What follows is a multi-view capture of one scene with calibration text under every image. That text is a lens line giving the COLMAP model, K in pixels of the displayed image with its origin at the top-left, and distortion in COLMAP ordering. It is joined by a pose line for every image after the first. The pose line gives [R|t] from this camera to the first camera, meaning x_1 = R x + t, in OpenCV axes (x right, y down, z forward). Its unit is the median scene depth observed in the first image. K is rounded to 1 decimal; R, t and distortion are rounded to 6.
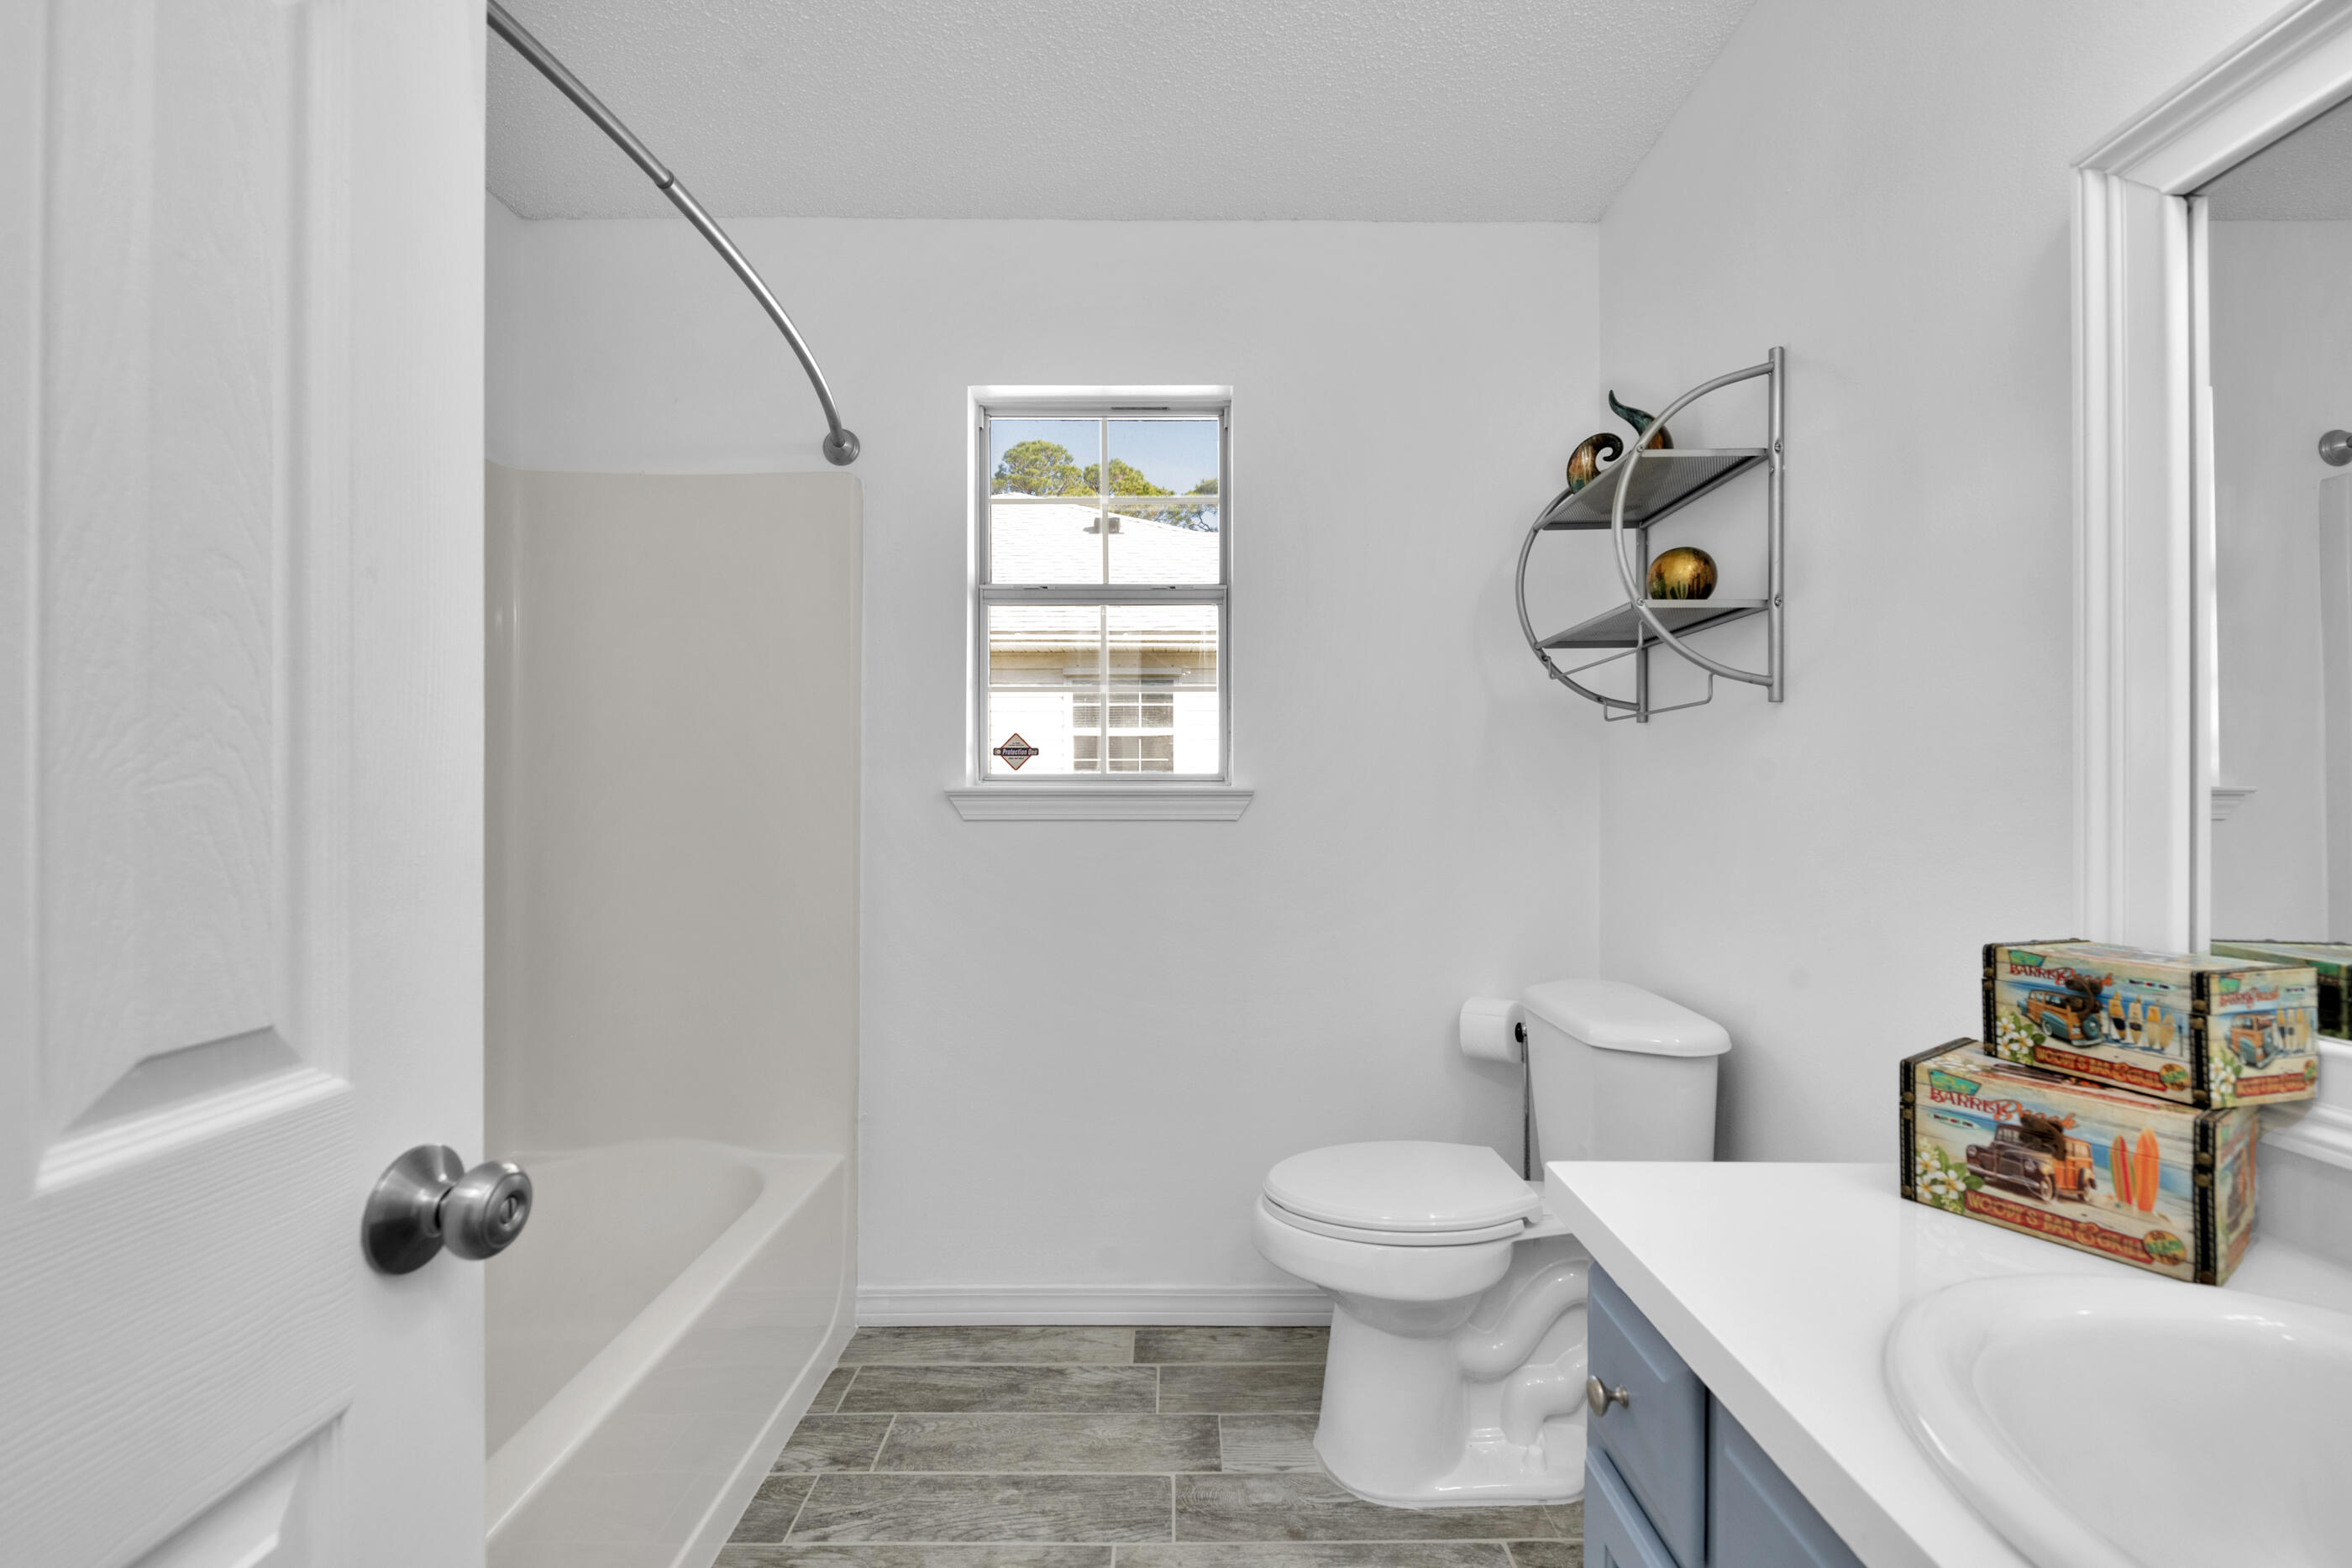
lens RADIAL K [[952.5, 0, 1189.2], [0, 952.5, 781.9], [0, 0, 1]] dist [0.005223, -0.005867]
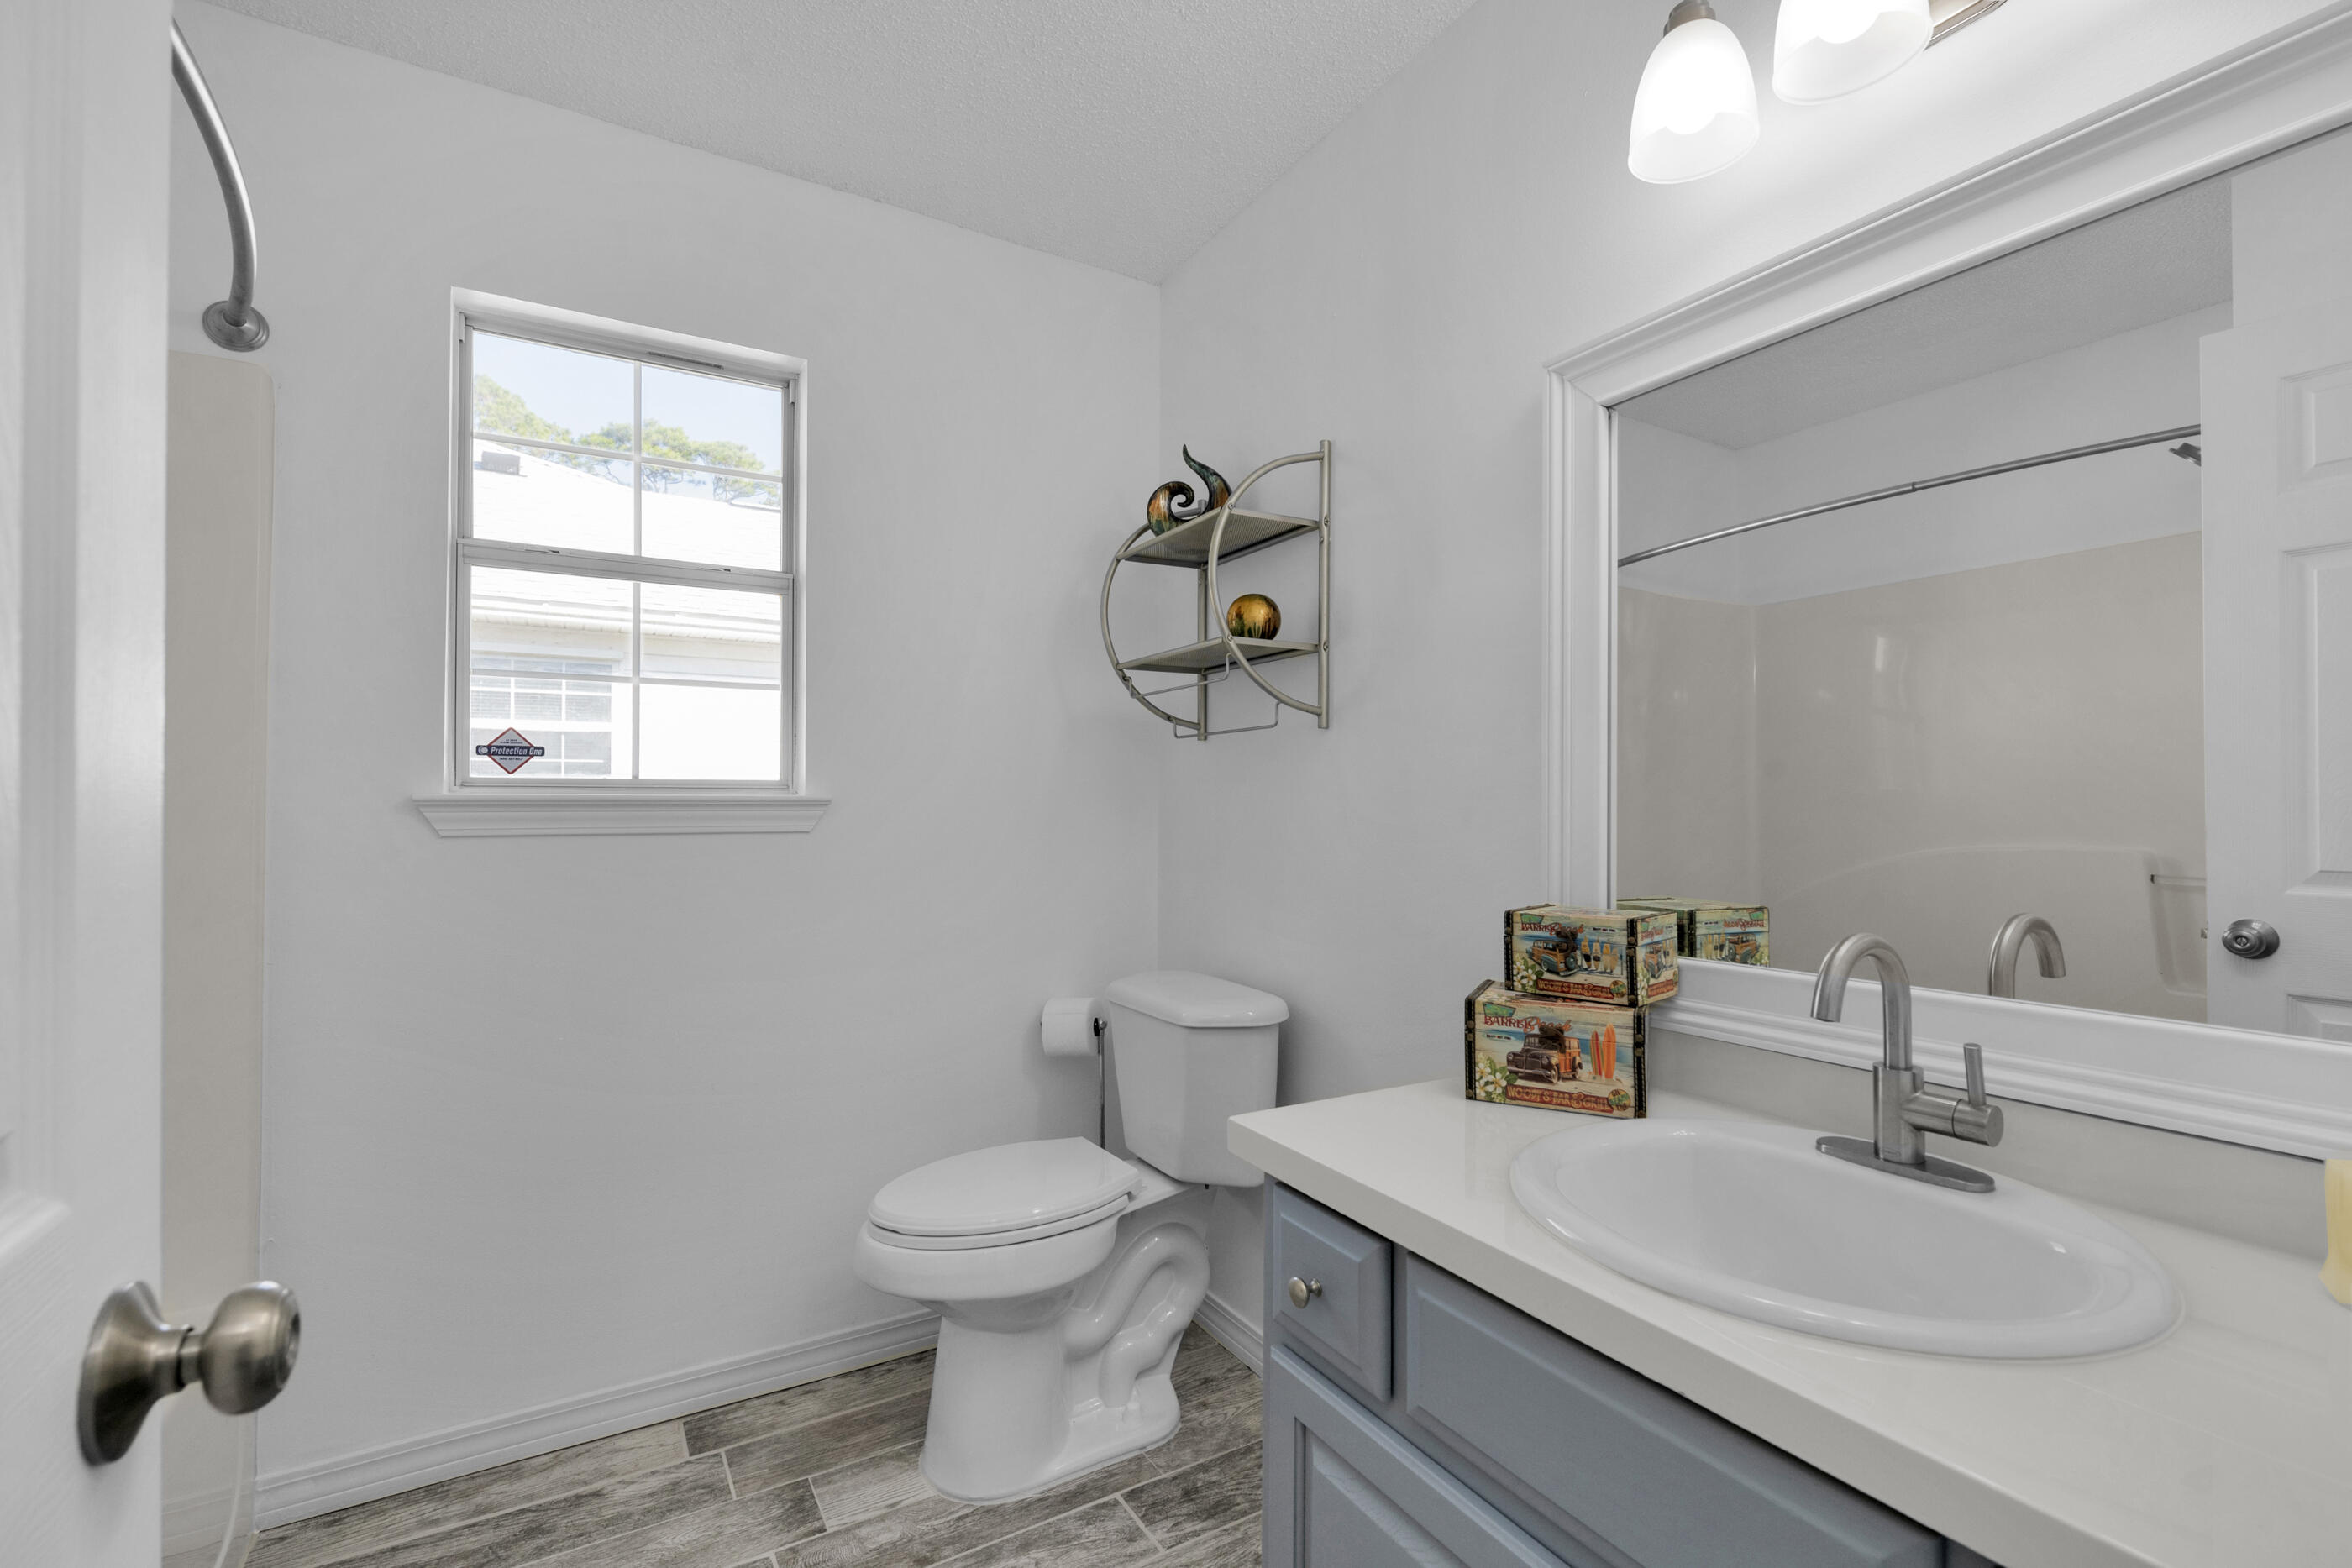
lens RADIAL K [[976.4, 0, 1207.5], [0, 976.4, 783.5], [0, 0, 1]] dist [0.006764, -0.005010]
pose [[0.869435, 0.010167, 0.493943, -0.122128], [-0.006714, 0.999939, -0.008765, -0.000932], [-0.494002, 0.004305, 0.869450, -0.017132]]
